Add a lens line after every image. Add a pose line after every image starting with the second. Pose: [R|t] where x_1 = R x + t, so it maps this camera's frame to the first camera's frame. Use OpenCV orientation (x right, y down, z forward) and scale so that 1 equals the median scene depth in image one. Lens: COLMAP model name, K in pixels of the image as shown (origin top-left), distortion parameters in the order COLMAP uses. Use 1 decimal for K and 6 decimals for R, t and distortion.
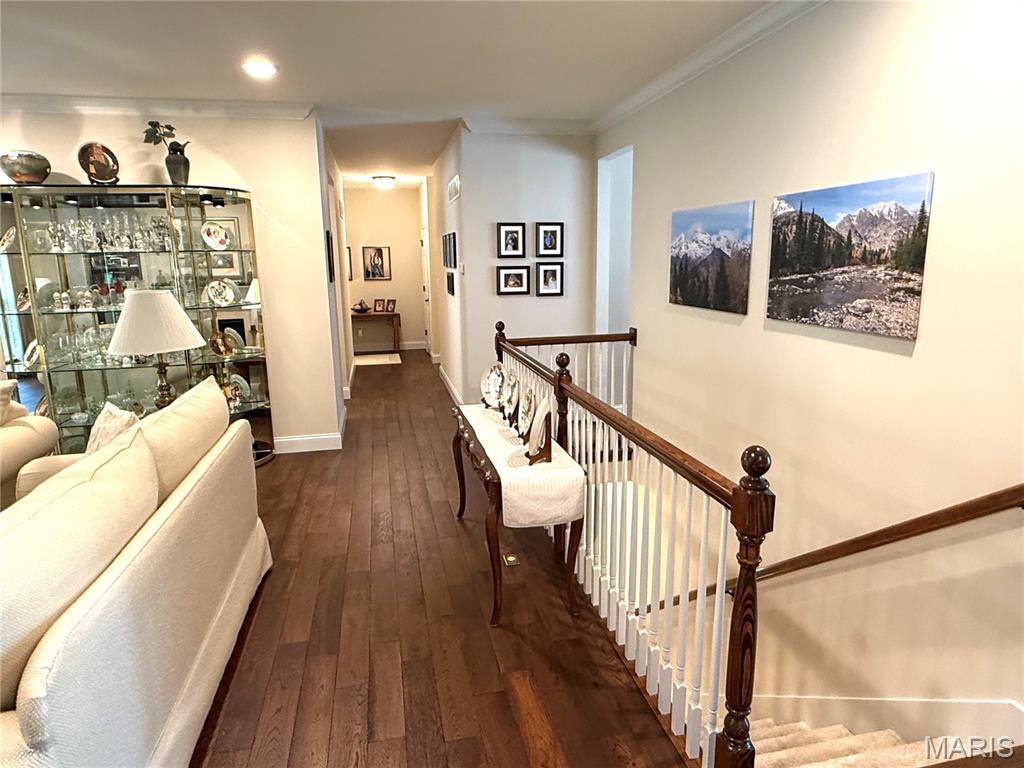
lens RADIAL K [[621.4, 0, 509.0], [0, 621.4, 385.2], [0, 0, 1]] dist [-0.001039, -0.000478]
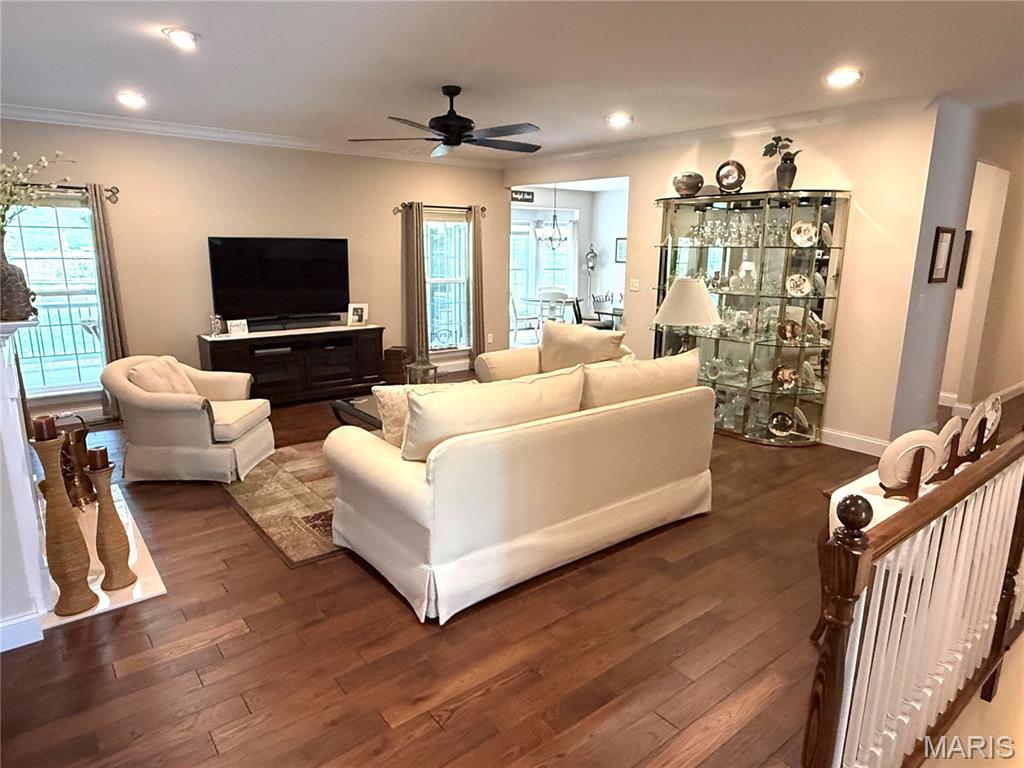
lens RADIAL K [[621.4, 0, 514.8], [0, 621.4, 385.9], [0, 0, 1]] dist [-0.001039, -0.000478]
pose [[0.454899, 0.215324, -0.864120, 0.321123], [-0.197314, 0.970582, 0.137981, -0.028918], [0.868409, 0.107736, 0.484003, 0.045047]]
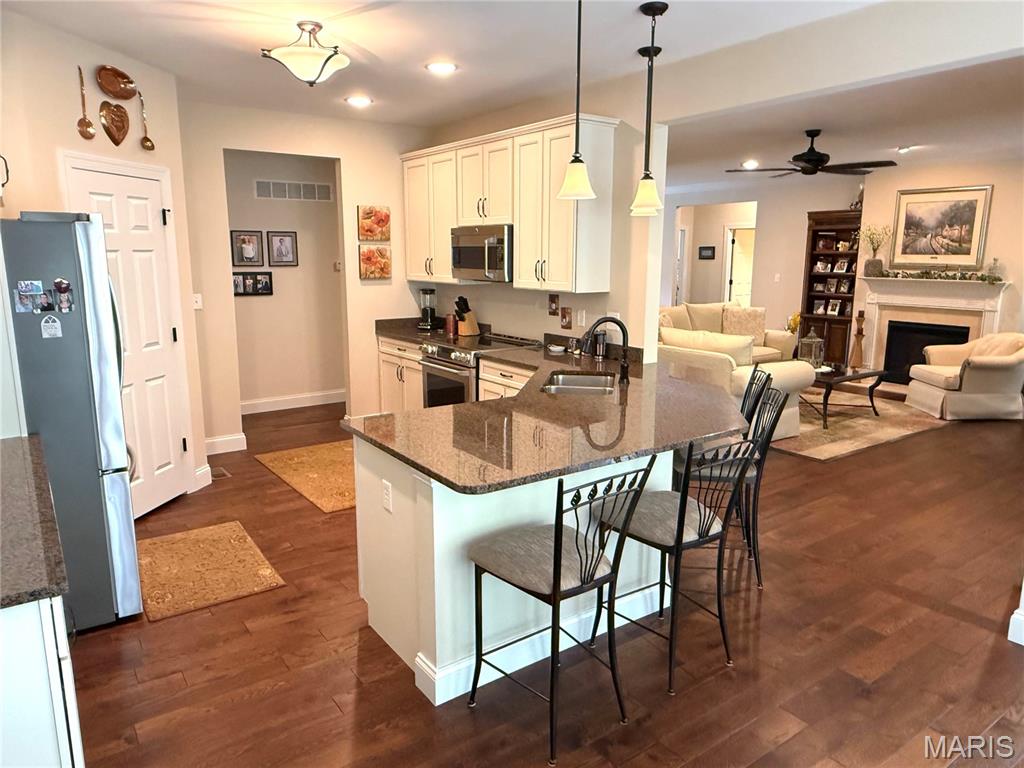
lens RADIAL K [[702.2, 0, 508.7], [0, 702.2, 383.0], [0, 0, 1]] dist [-0.003155, 0.004407]
pose [[-0.405974, -0.154506, 0.900729, -1.832719], [0.191783, 0.949254, 0.249270, -0.323829], [-0.893535, 0.273942, -0.355741, 1.618570]]
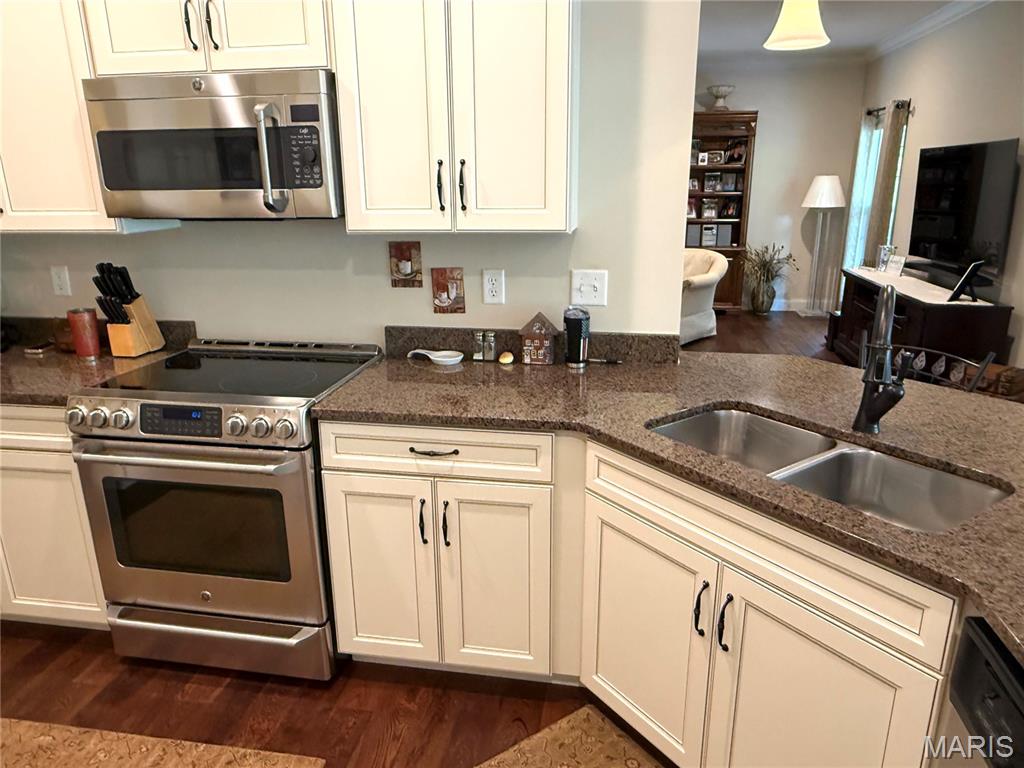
lens RADIAL K [[702.2, 0, 509.7], [0, 702.2, 383.5], [0, 0, 1]] dist [-0.003155, 0.004407]
pose [[-0.927664, -0.077035, 0.365385, -1.052636], [0.103546, 0.887052, 0.449909, -0.294710], [-0.358774, 0.455198, -0.814909, 1.552915]]
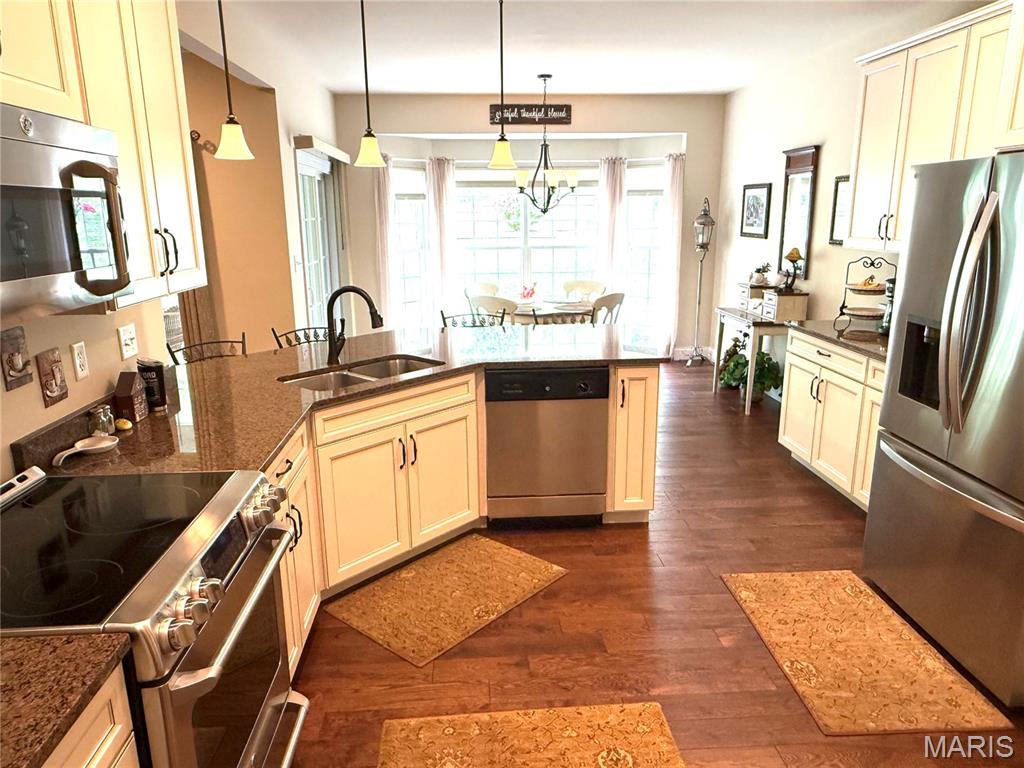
lens RADIAL K [[702.2, 0, 510.1], [0, 702.2, 386.2], [0, 0, 1]] dist [-0.003155, 0.004407]
pose [[-0.134283, 0.262204, -0.955624, -0.382663], [-0.186523, 0.940433, 0.284246, -0.304275], [0.973230, 0.216415, -0.077377, 1.428746]]
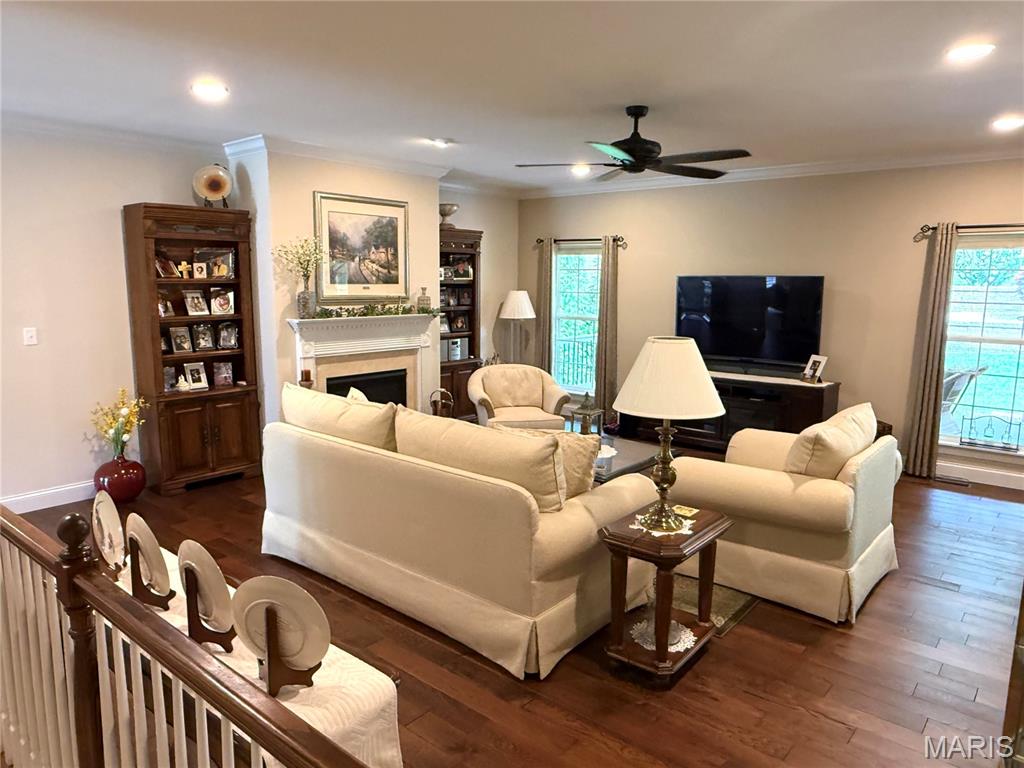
lens RADIAL K [[702.2, 0, 509.5], [0, 702.2, 379.8], [0, 0, 1]] dist [-0.003155, 0.004407]
pose [[-0.779194, 0.100664, -0.618646, 0.108293], [-0.122660, 0.943444, 0.308007, -0.257405], [0.614663, 0.315881, -0.722778, 1.125565]]
